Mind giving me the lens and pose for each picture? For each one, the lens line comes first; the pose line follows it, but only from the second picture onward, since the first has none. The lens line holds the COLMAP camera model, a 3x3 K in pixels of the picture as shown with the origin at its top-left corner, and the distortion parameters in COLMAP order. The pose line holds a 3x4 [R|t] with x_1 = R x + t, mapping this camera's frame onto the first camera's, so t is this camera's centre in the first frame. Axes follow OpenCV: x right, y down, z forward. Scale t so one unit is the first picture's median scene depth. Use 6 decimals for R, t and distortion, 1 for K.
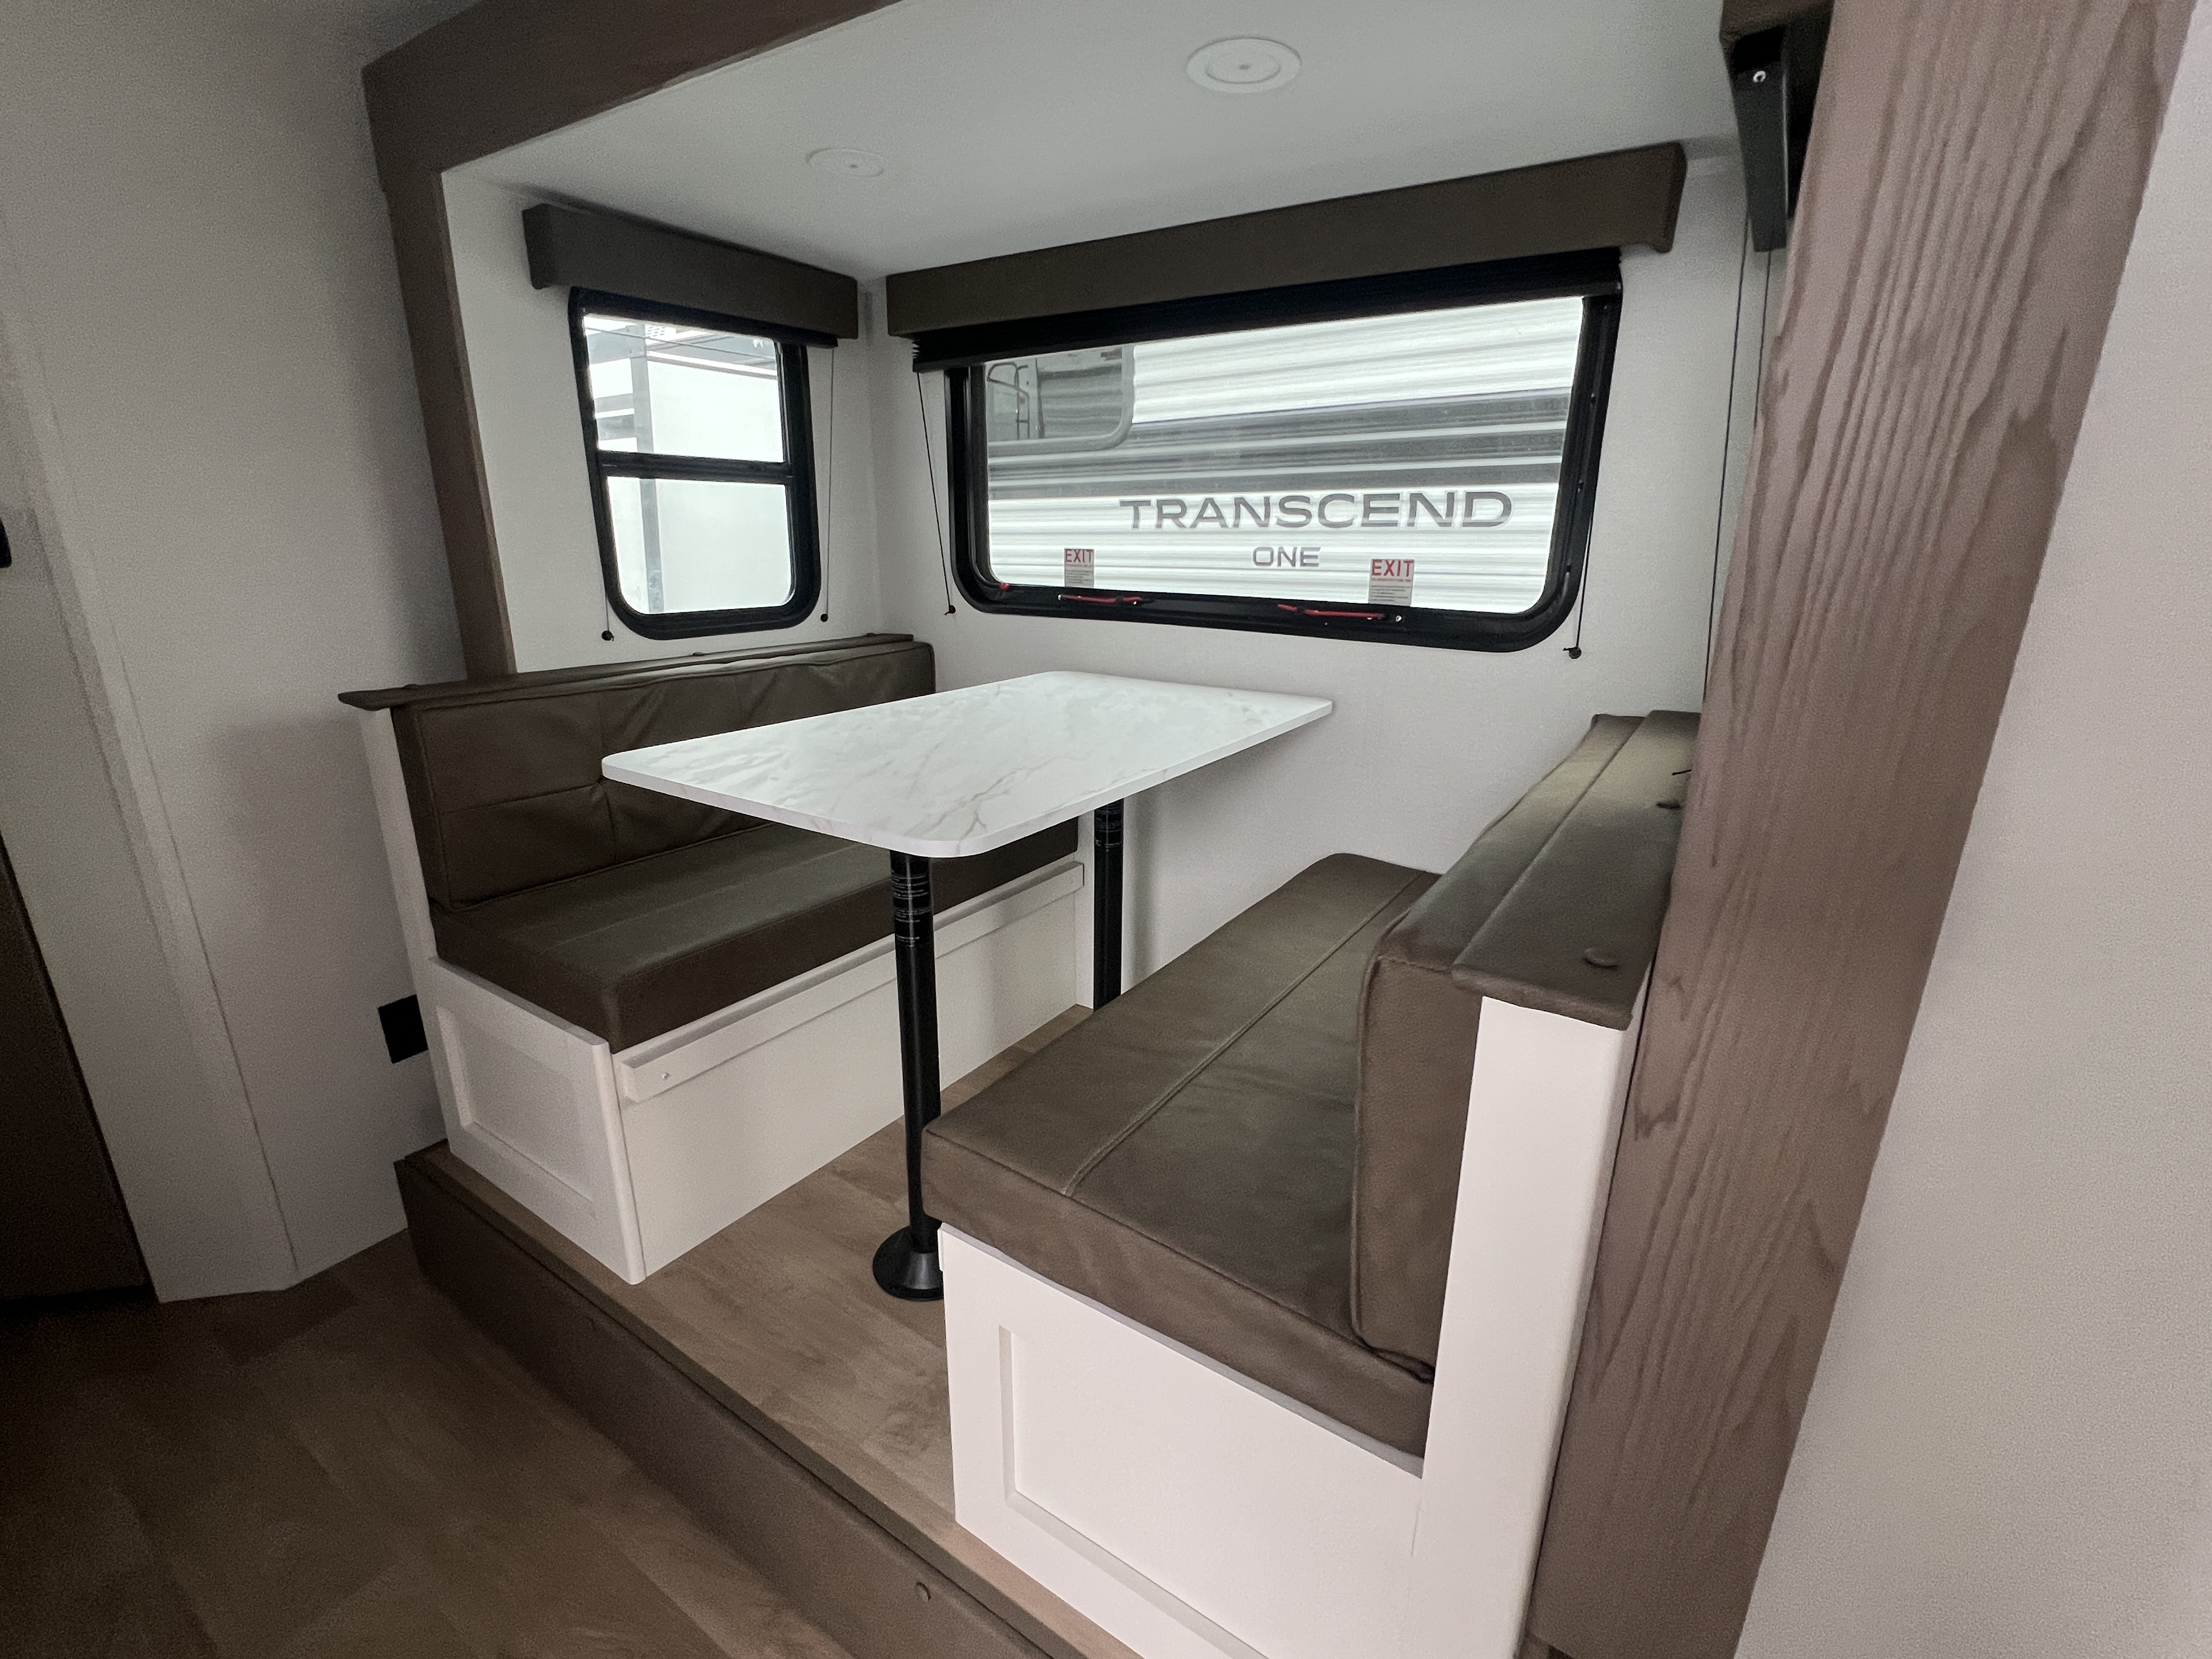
lens RADIAL K [[996.6, 0, 1099.9], [0, 996.6, 829.3], [0, 0, 1]] dist [-0.002415, 0.000299]
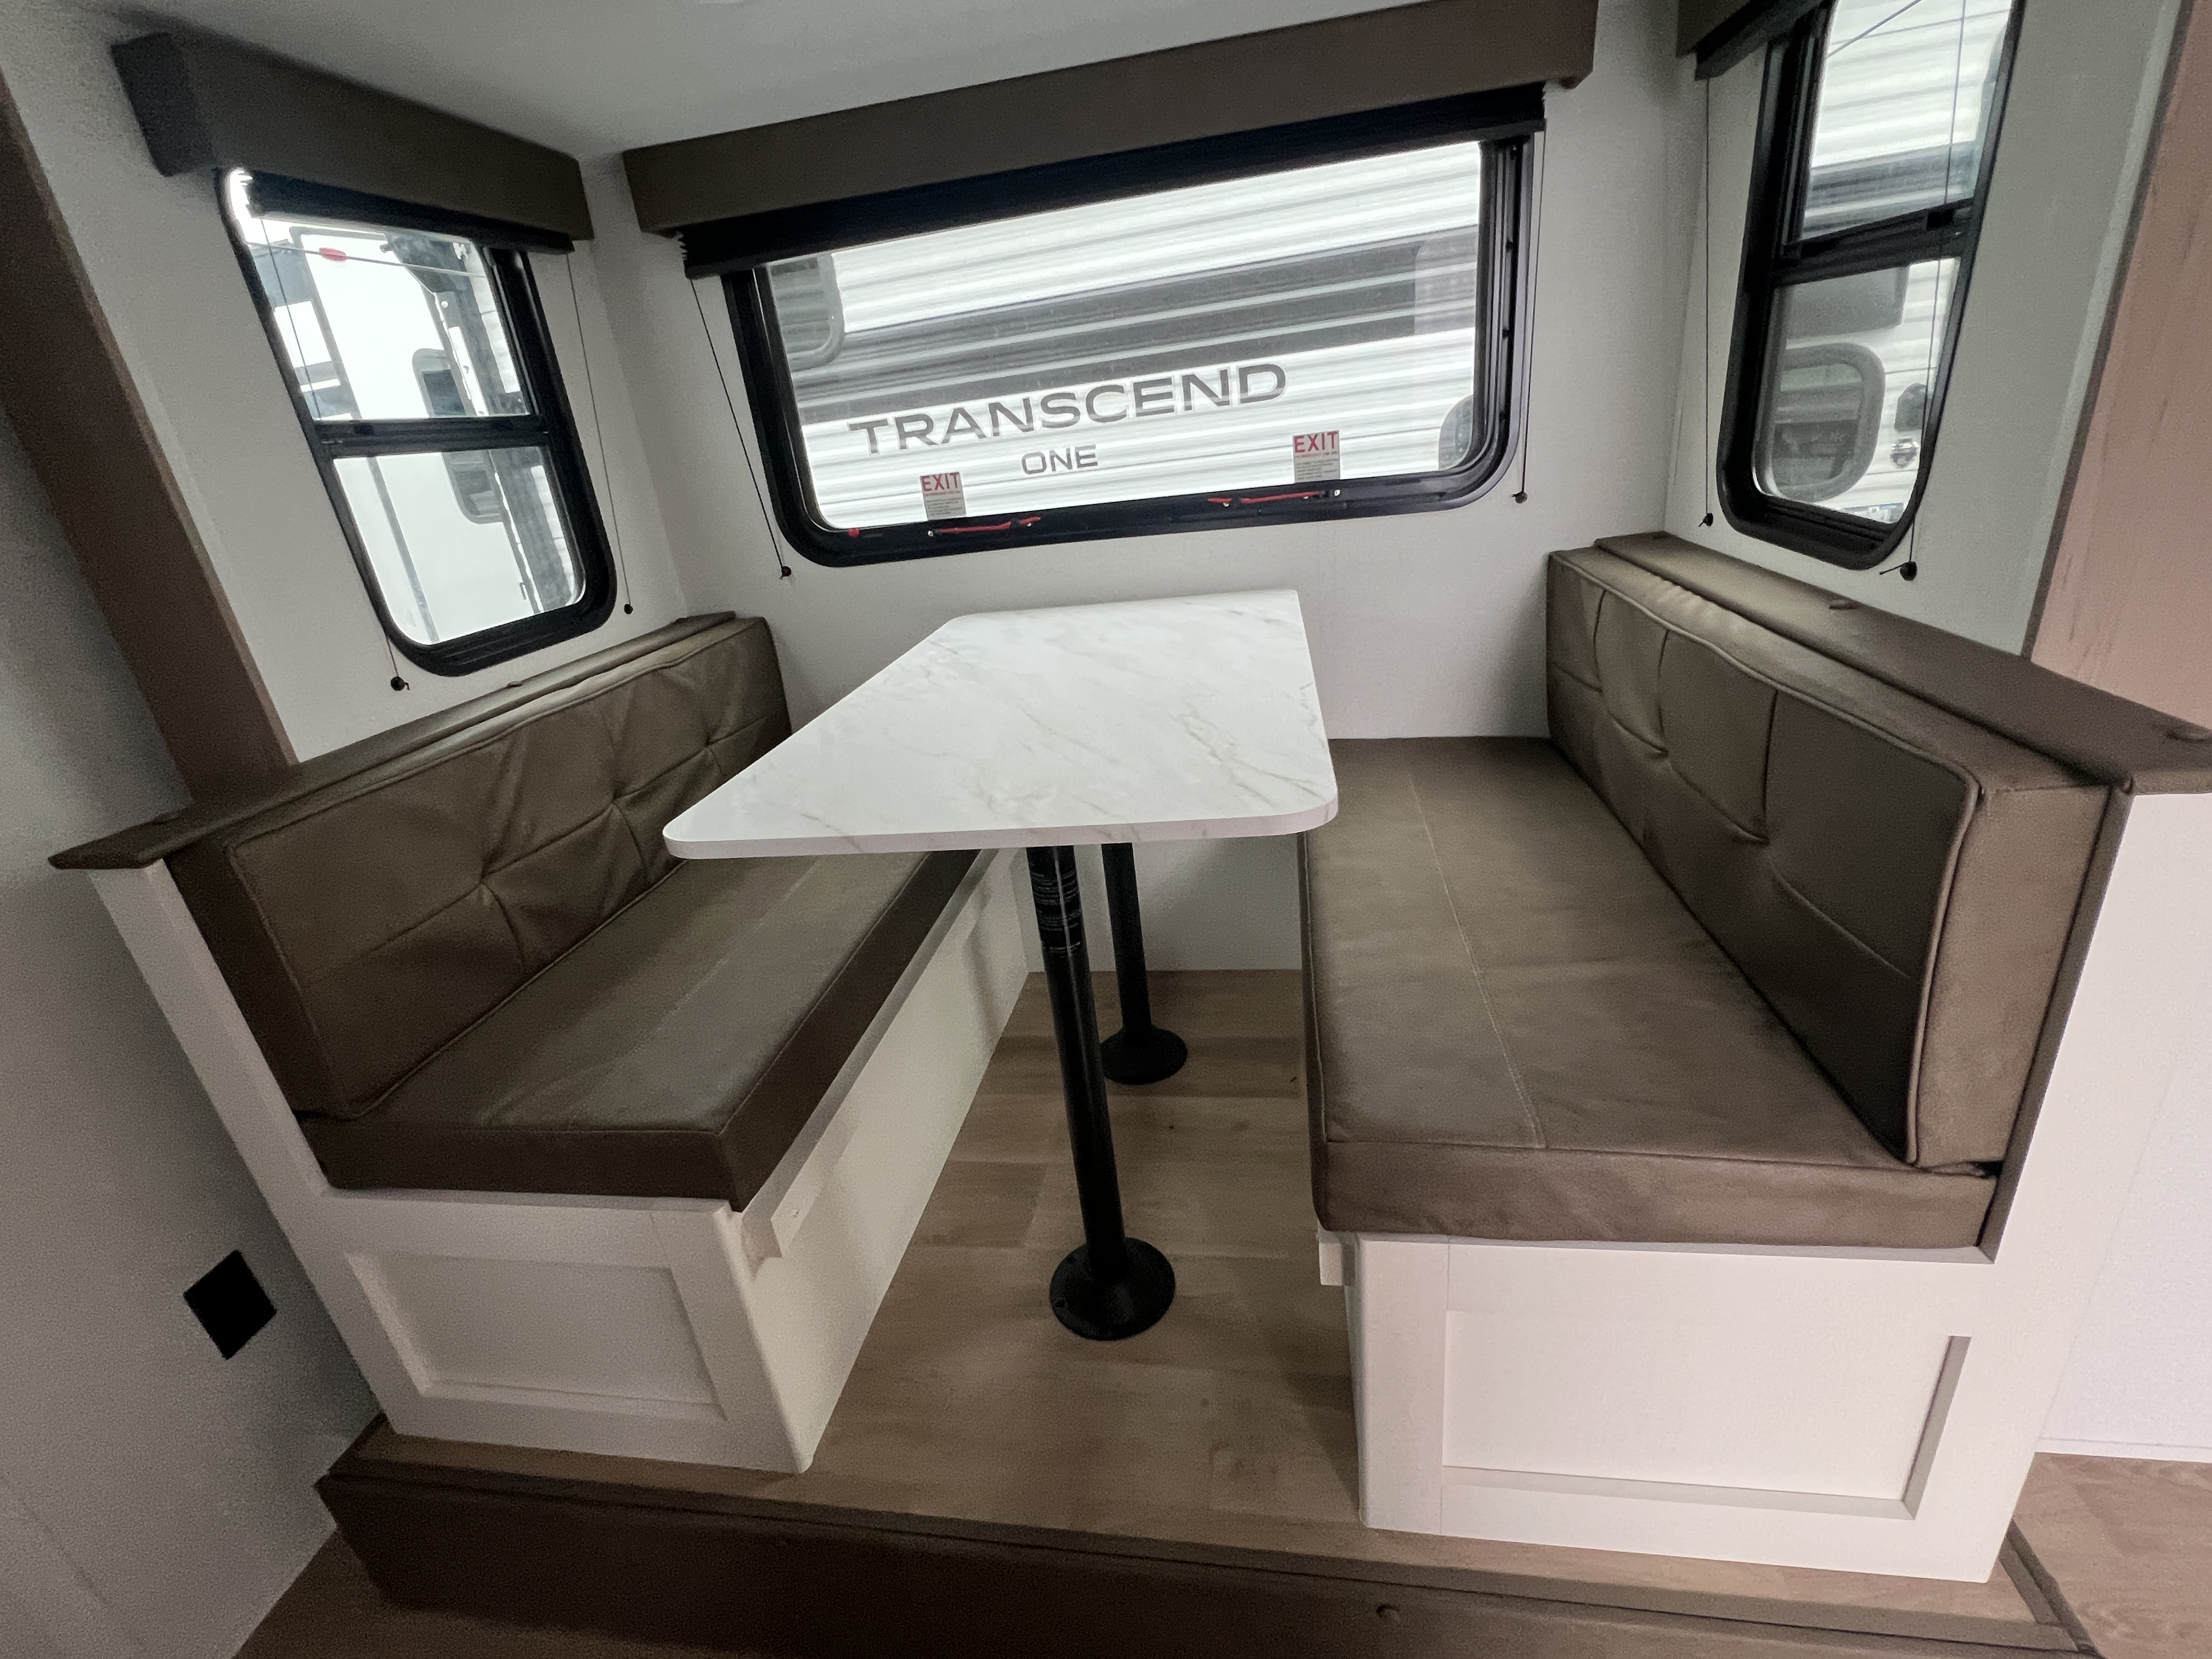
lens RADIAL K [[996.6, 0, 1097.6], [0, 996.6, 828.9], [0, 0, 1]] dist [-0.002415, 0.000299]
pose [[0.901374, -0.263434, 0.343696, -0.289476], [0.237638, 0.964407, 0.115966, -0.052985], [-0.362013, -0.022854, 0.931893, 0.138577]]
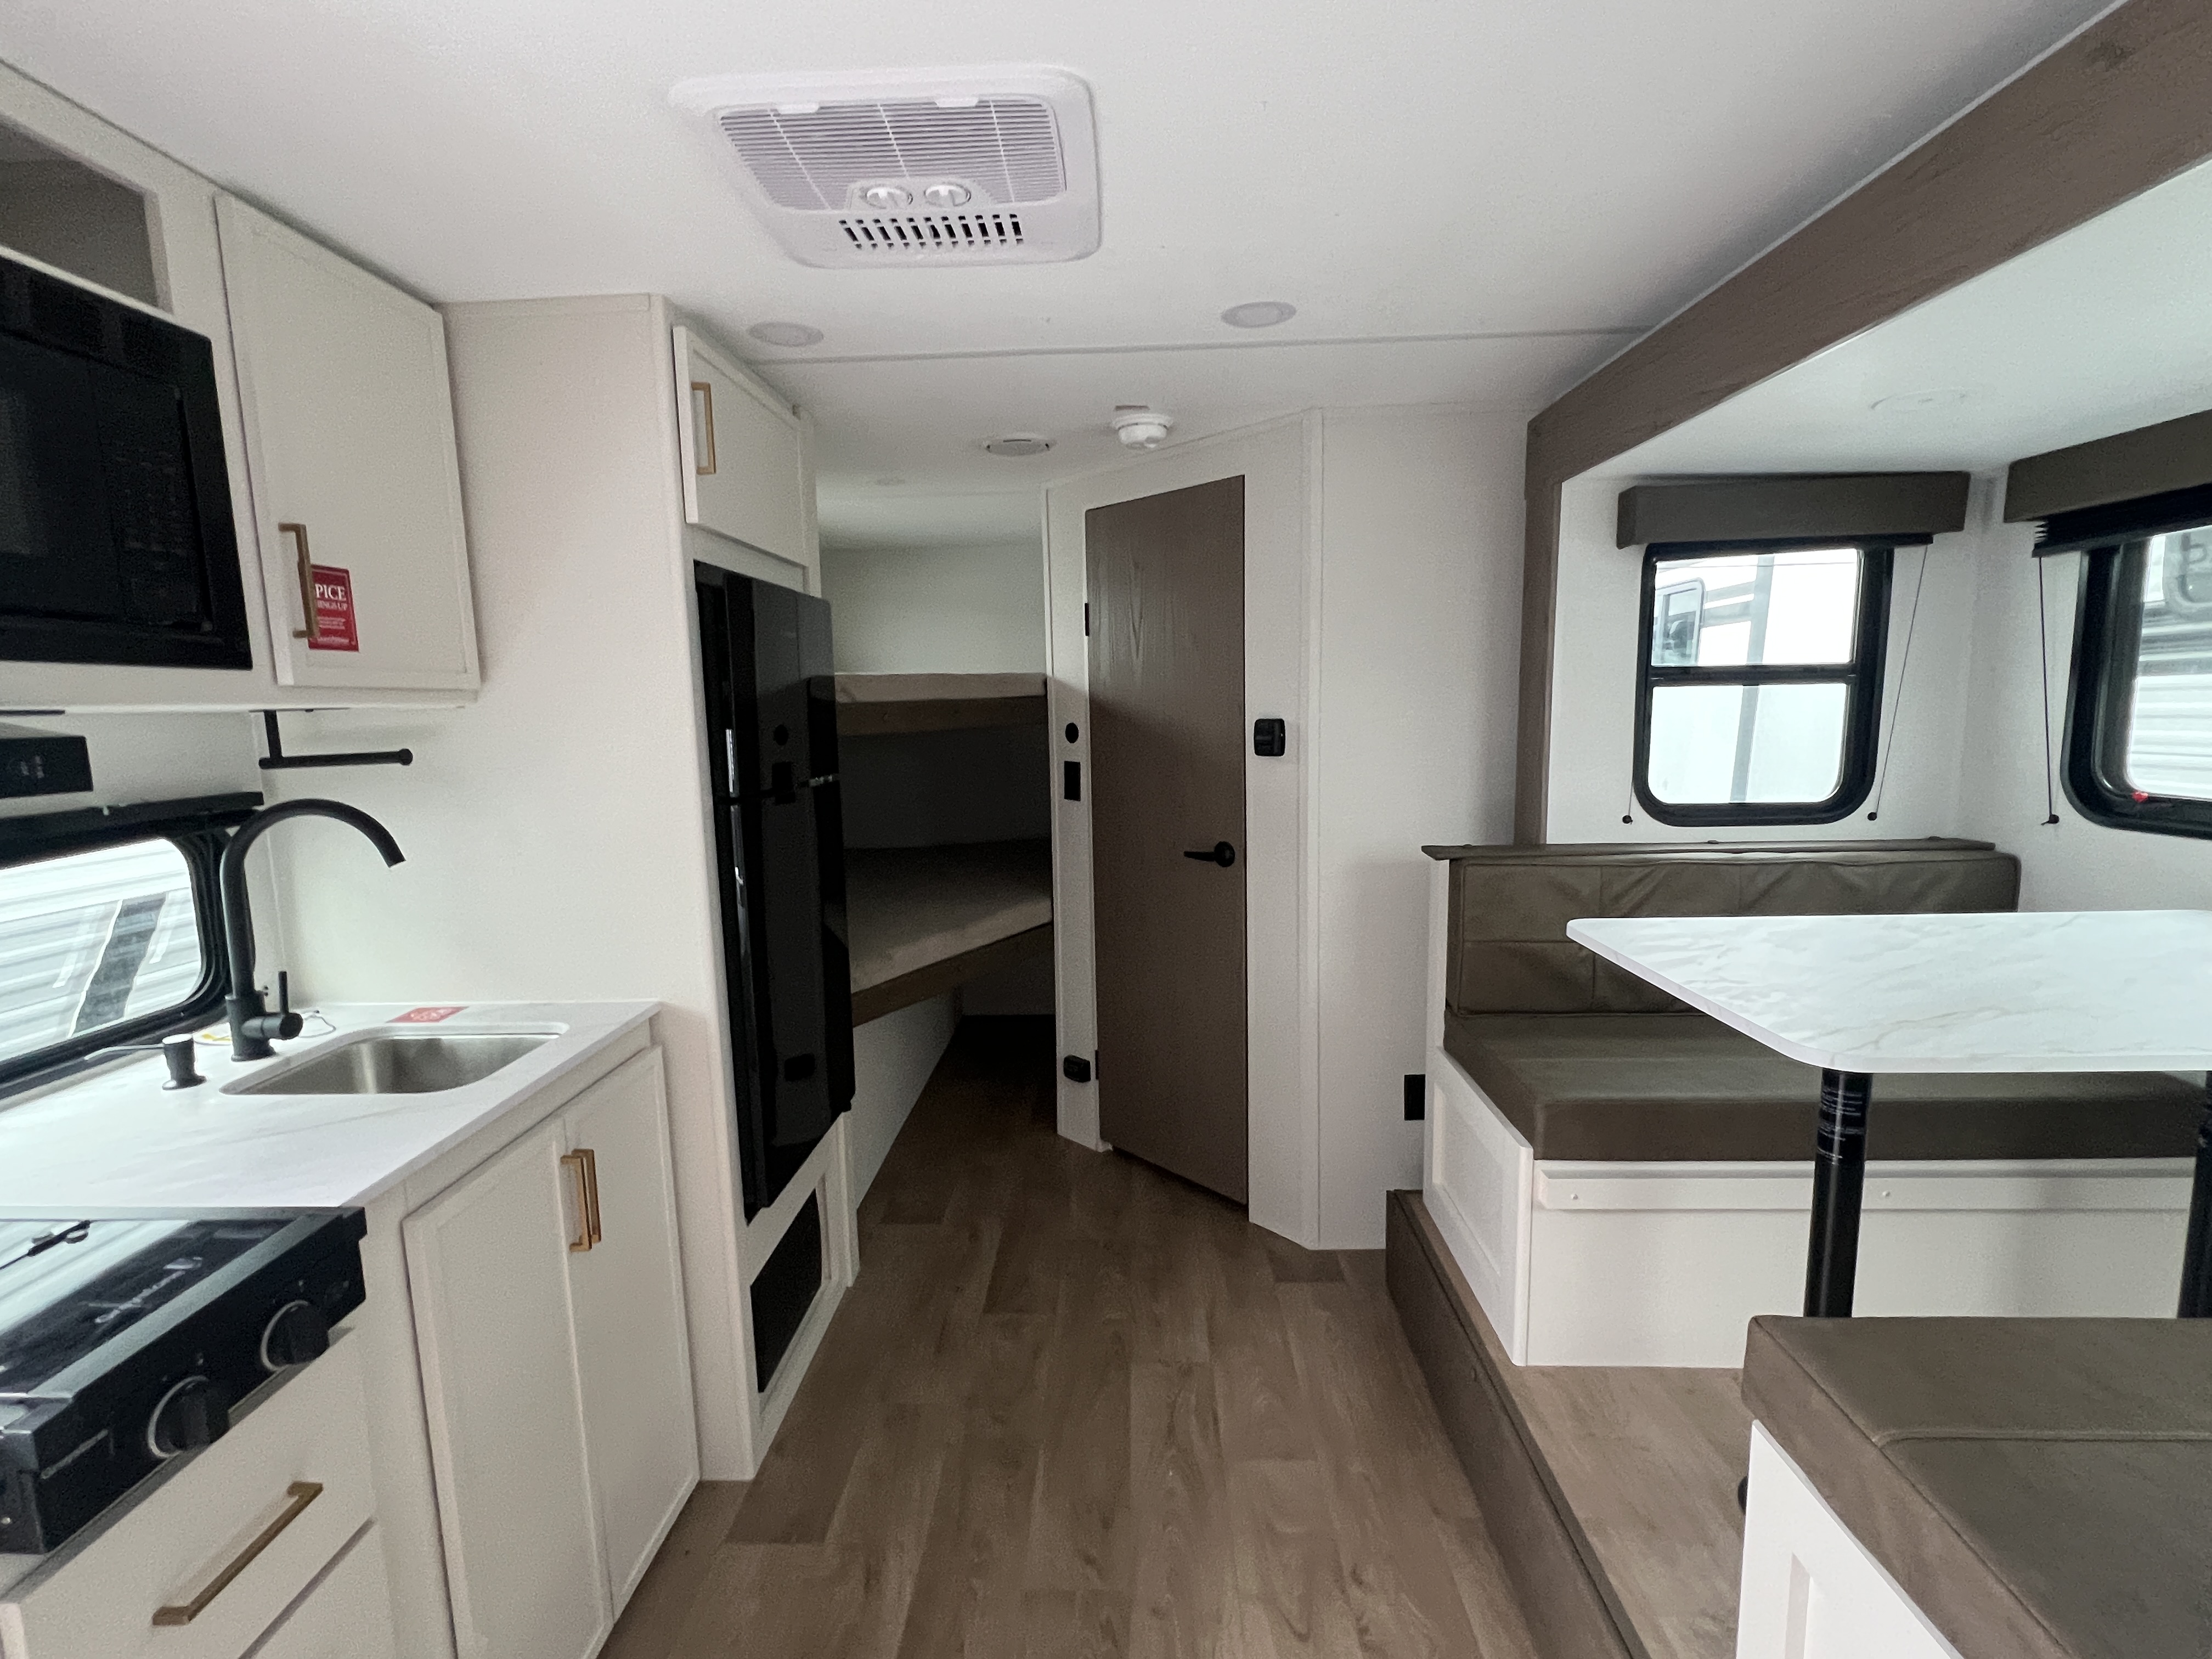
lens RADIAL K [[996.6, 0, 1107.1], [0, 996.6, 831.4], [0, 0, 1]] dist [-0.002415, 0.000299]
pose [[0.533608, 0.091602, -0.840757, 0.146981], [-0.223241, 0.974115, -0.035554, -0.003668], [0.815737, 0.206663, 0.540245, -0.111224]]
